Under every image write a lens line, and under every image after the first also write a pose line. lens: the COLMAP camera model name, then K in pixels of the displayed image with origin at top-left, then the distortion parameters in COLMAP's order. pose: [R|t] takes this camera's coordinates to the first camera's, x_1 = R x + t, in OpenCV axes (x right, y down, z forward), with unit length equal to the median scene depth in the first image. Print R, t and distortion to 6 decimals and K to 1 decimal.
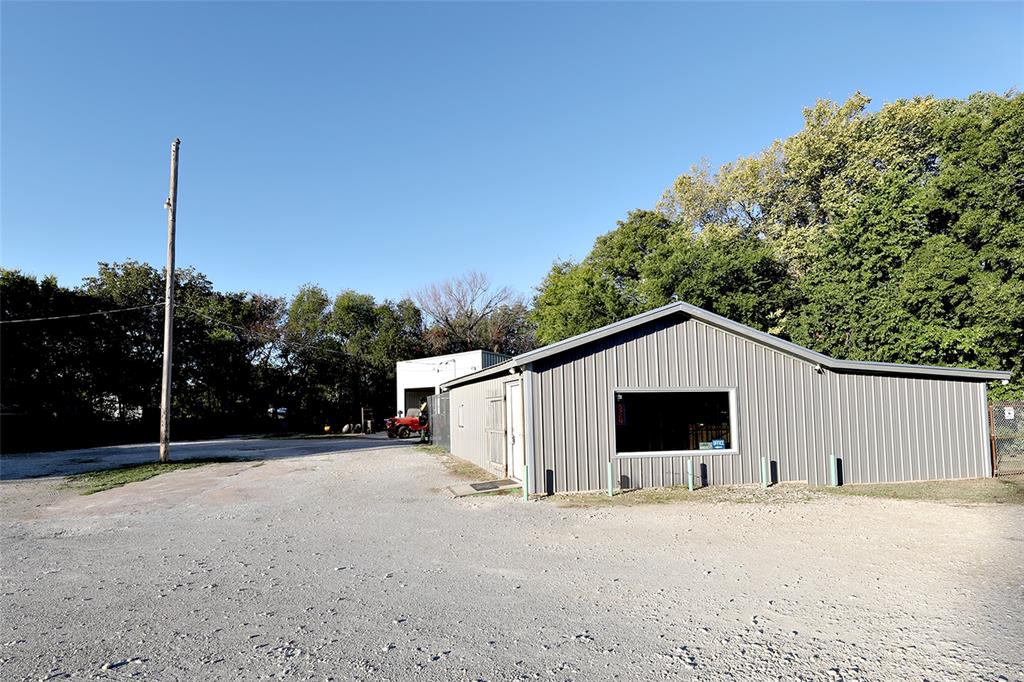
lens RADIAL K [[477.6, 0, 512.0], [0, 477.6, 379.0], [0, 0, 1]] dist [-0.000223, -0.000059]
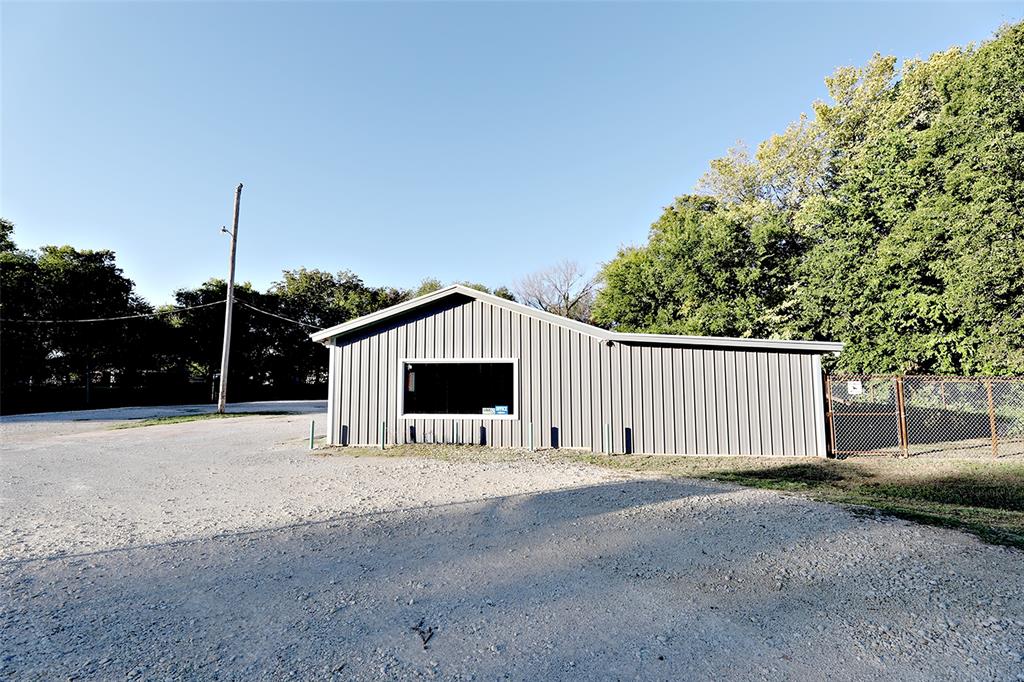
lens RADIAL K [[415.8, 0, 512.0], [0, 415.8, 341.0], [0, 0, 1]] dist [0.000067, -0.000067]
pose [[0.966336, -0.010832, -0.257055, 0.665831], [0.003102, 0.999531, -0.030460, 0.004266], [0.257265, 0.028637, 0.965917, 0.055380]]
